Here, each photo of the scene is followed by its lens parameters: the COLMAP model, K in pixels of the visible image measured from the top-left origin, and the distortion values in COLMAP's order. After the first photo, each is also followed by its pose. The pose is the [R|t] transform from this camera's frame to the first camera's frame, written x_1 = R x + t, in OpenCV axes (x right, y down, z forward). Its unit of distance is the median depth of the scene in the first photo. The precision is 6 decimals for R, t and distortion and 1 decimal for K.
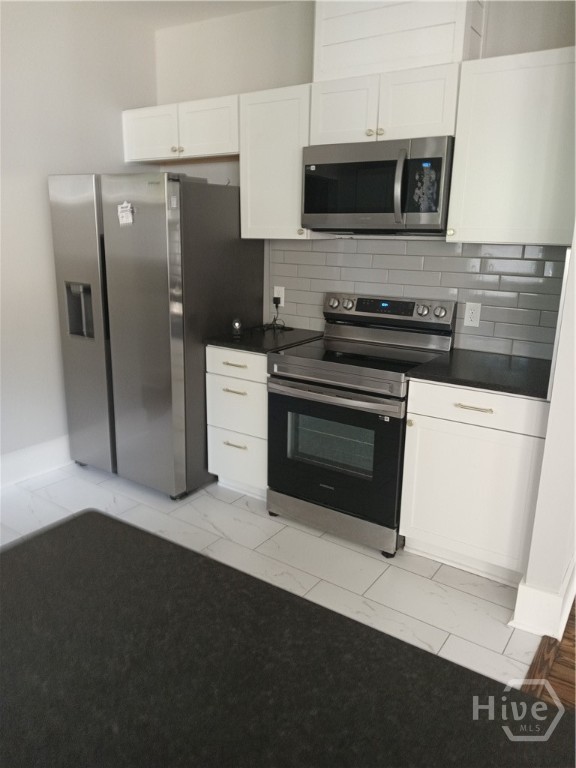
lens RADIAL K [[569.4, 0, 286.1], [0, 569.4, 379.8], [0, 0, 1]] dist [0.045716, -0.089236]
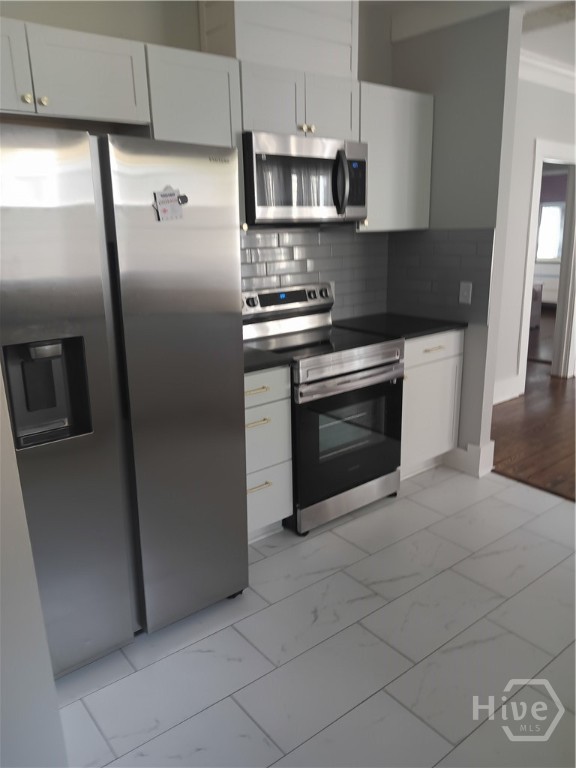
lens RADIAL K [[569.4, 0, 286.1], [0, 569.4, 379.8], [0, 0, 1]] dist [0.045716, -0.089236]
pose [[0.299373, -0.267766, 0.915793, -0.846105], [0.268855, 0.944595, 0.188299, -0.188320], [-0.915474, 0.189844, 0.354777, 0.684036]]
